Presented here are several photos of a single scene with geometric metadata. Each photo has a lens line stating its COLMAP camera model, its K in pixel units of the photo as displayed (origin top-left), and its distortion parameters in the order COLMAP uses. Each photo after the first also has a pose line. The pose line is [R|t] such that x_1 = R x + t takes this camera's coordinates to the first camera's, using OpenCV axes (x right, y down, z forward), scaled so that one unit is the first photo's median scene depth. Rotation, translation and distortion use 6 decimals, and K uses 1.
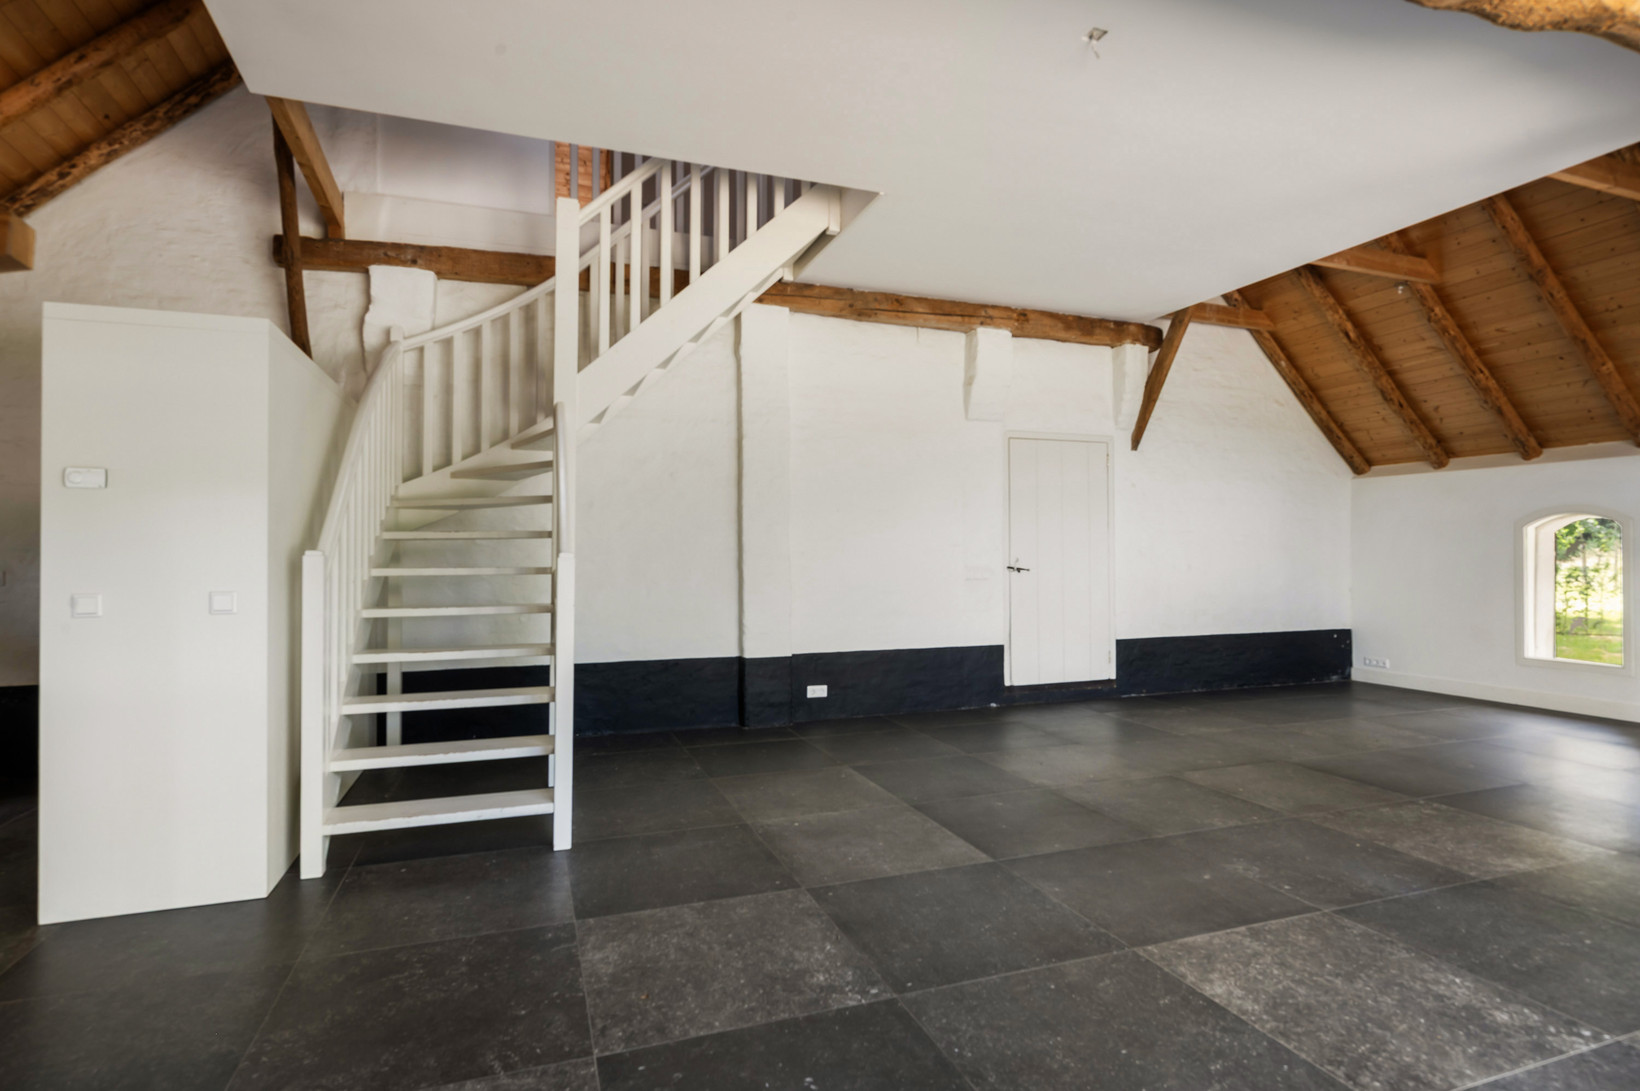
lens RADIAL K [[834.7, 0, 820.0], [0, 834.7, 545.5], [0, 0, 1]] dist [-0.000557, 0.000718]
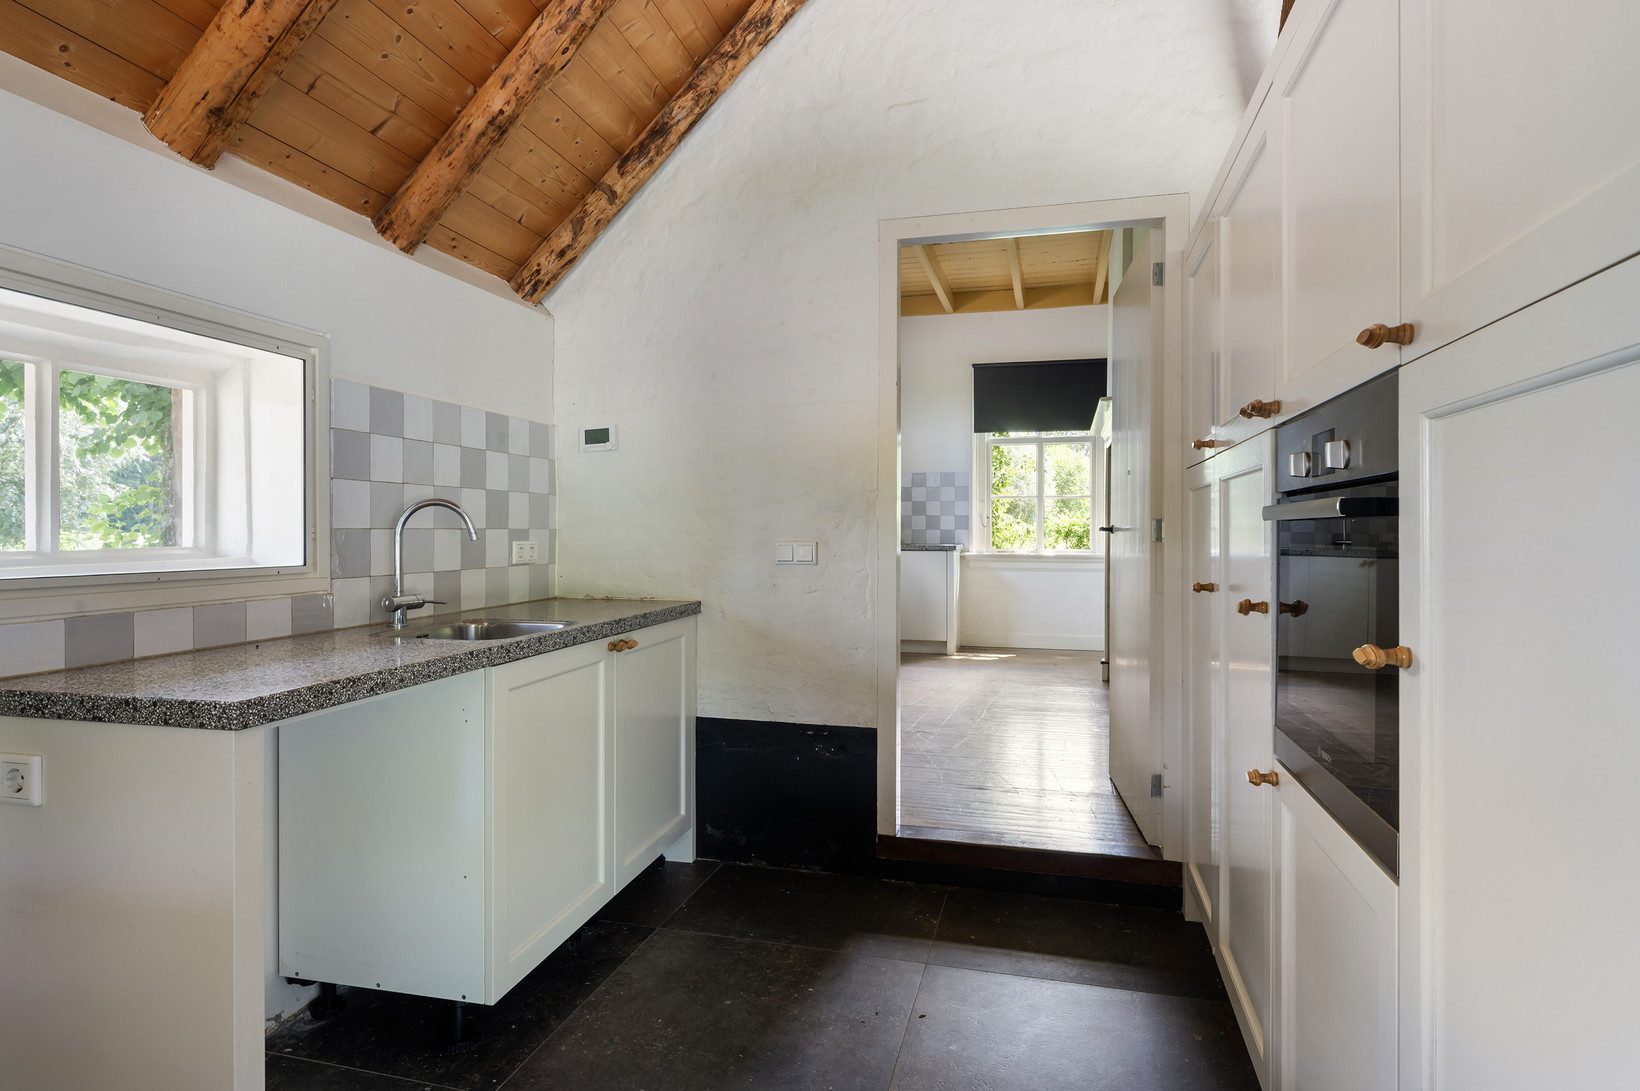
lens RADIAL K [[876.6, 0, 822.2], [0, 876.6, 532.1], [0, 0, 1]] dist [-0.002137, -0.000677]
pose [[0.824092, 0.005970, -0.566425, -0.422185], [0.002999, 0.999884, 0.014902, 0.008091], [0.566448, -0.013979, 0.823979, 0.323165]]
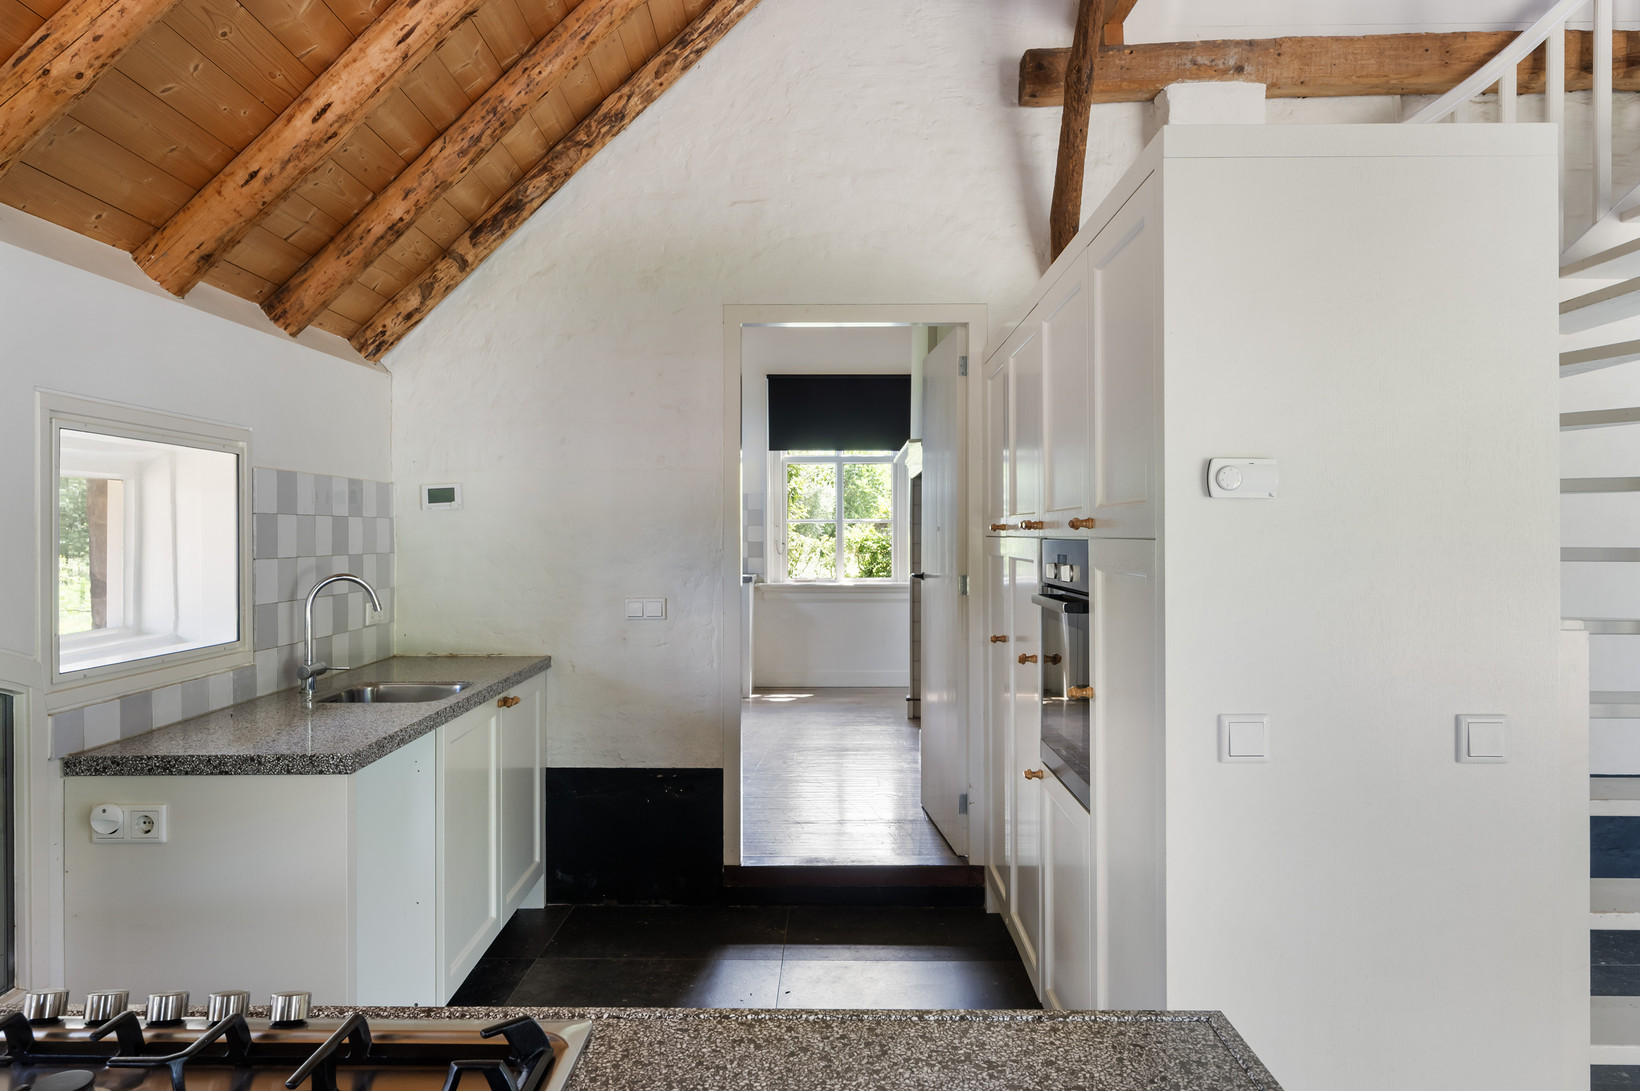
lens RADIAL K [[1151.2, 0, 823.5], [0, 1151.2, 533.4], [0, 0, 1]] dist [-0.003163, 0.000341]
pose [[0.938569, 0.001916, -0.345087, -0.377043], [0.002953, 0.999903, 0.013581, -0.025298], [0.345079, -0.013766, 0.938473, 0.120878]]
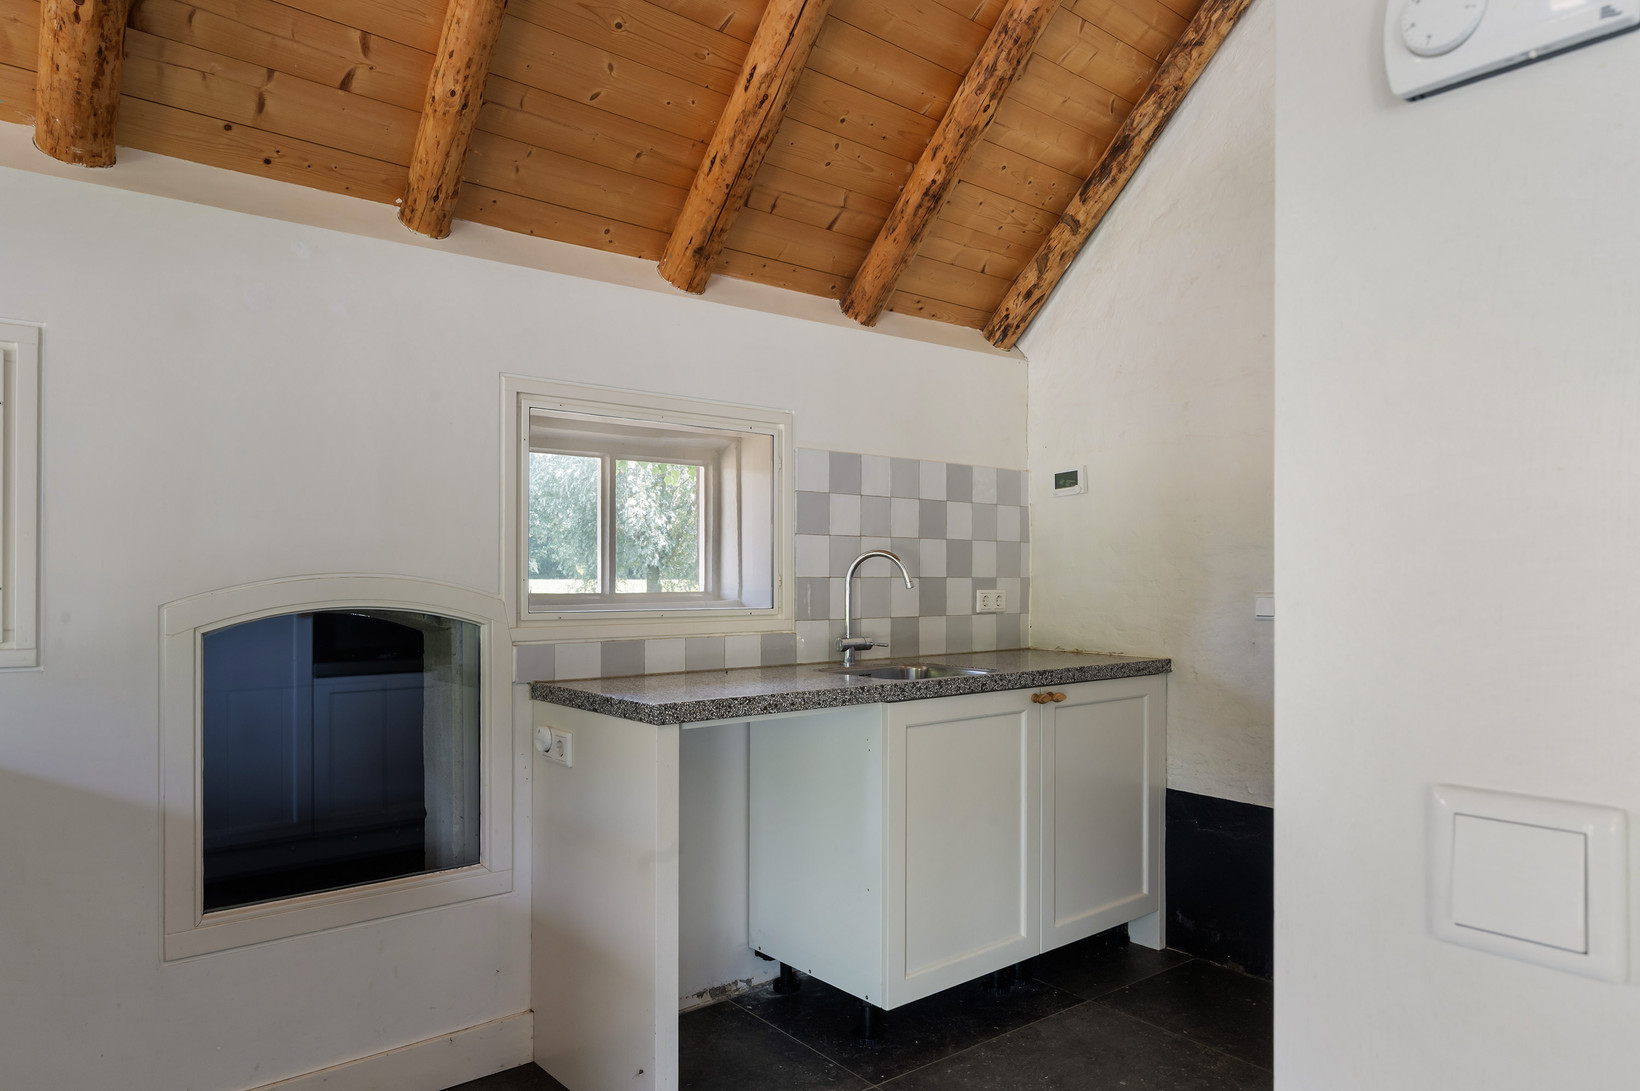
lens RADIAL K [[1044.3, 0, 818.9], [0, 1044.3, 575.7], [0, 0, 1]] dist [-0.002505, -0.000609]
pose [[0.316551, 0.004440, -0.948565, -0.320220], [0.007732, 0.999944, 0.007261, 0.007153], [0.948544, -0.009633, 0.316499, 0.356374]]
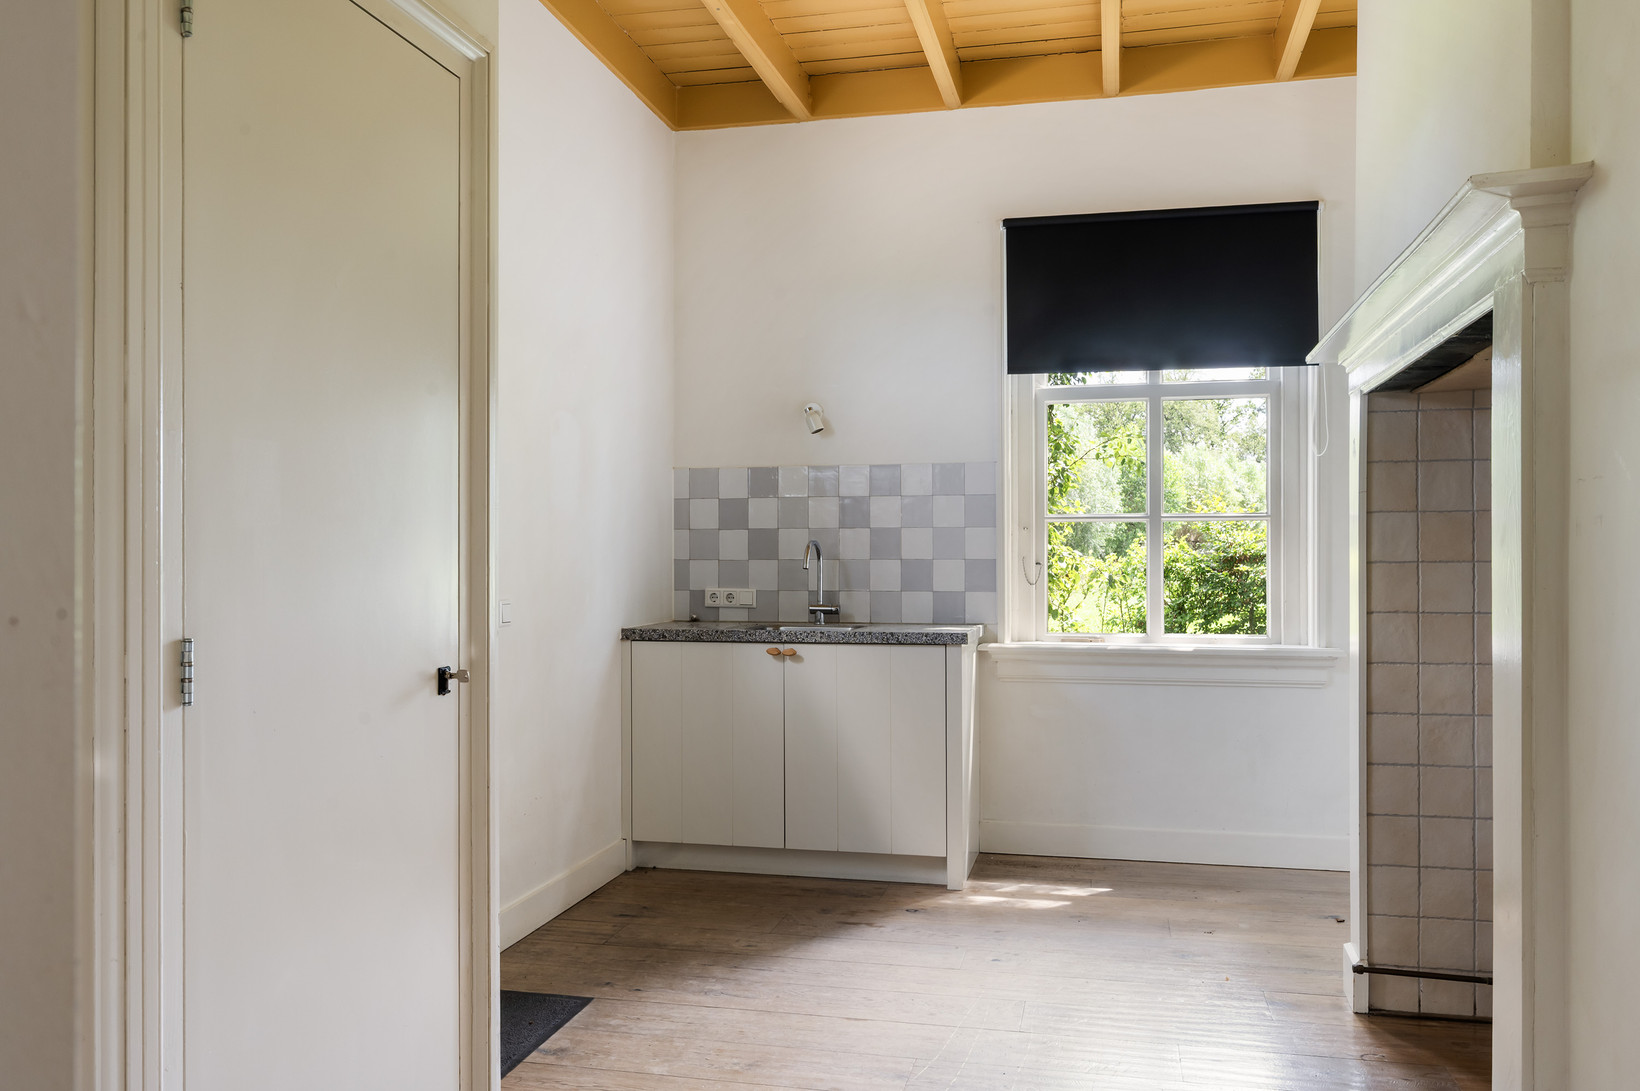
lens RADIAL K [[1256.4, 0, 820.0], [0, 1256.4, 545.5], [0, 0, 1]] dist [0.001084, 0.000241]
pose [[0.839880, 0.000165, -0.542772, -0.607848], [0.003353, 0.999979, 0.005493, -0.009020], [0.542762, -0.006433, 0.839862, 0.717320]]
